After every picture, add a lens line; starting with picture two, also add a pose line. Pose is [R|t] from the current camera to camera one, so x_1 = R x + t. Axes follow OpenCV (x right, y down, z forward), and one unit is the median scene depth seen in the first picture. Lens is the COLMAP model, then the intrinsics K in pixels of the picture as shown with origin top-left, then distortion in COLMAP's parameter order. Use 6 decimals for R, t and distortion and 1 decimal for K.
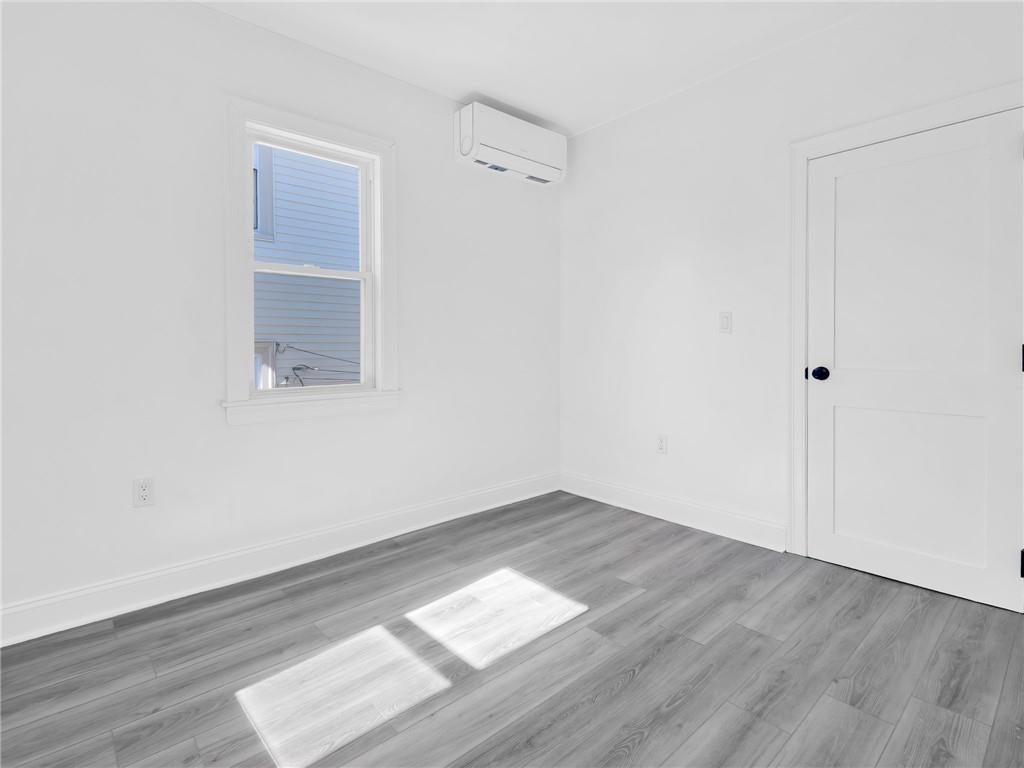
lens RADIAL K [[514.1, 0, 502.9], [0, 514.1, 365.7], [0, 0, 1]] dist [0.024139, -0.015991]
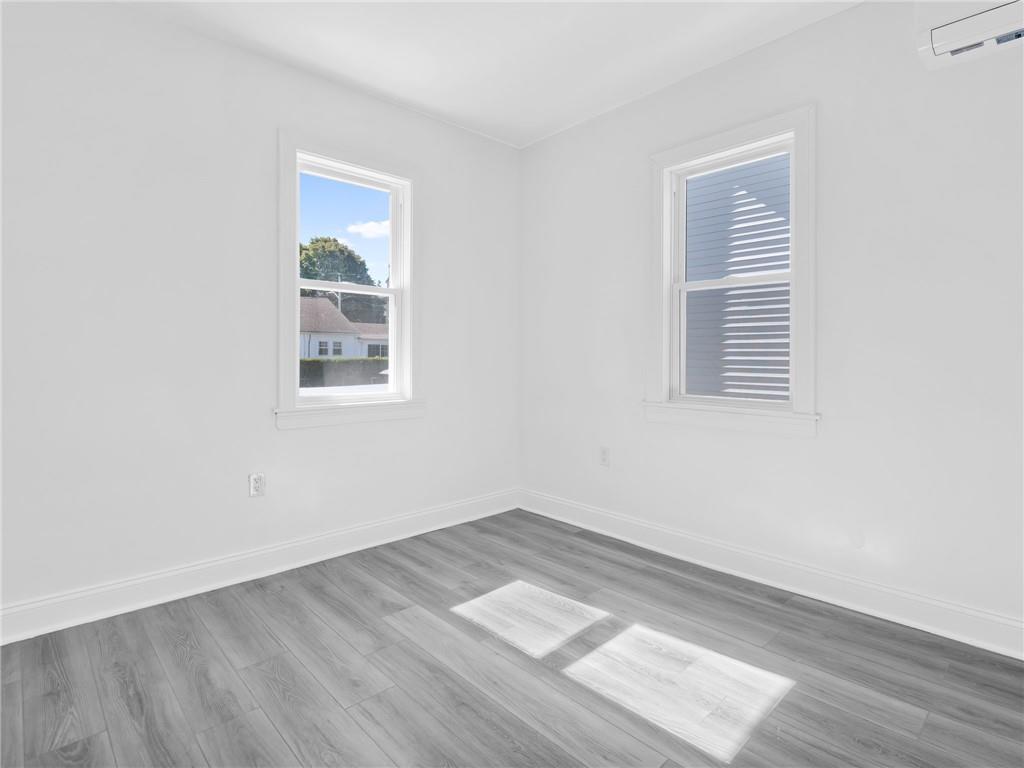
lens RADIAL K [[514.1, 0, 502.9], [0, 514.1, 365.7], [0, 0, 1]] dist [0.024139, -0.015991]
pose [[0.037103, 0.024316, -0.999016, 0.786691], [-0.040488, 0.998920, 0.022810, -0.034218], [0.998491, 0.039602, 0.038047, 0.677300]]
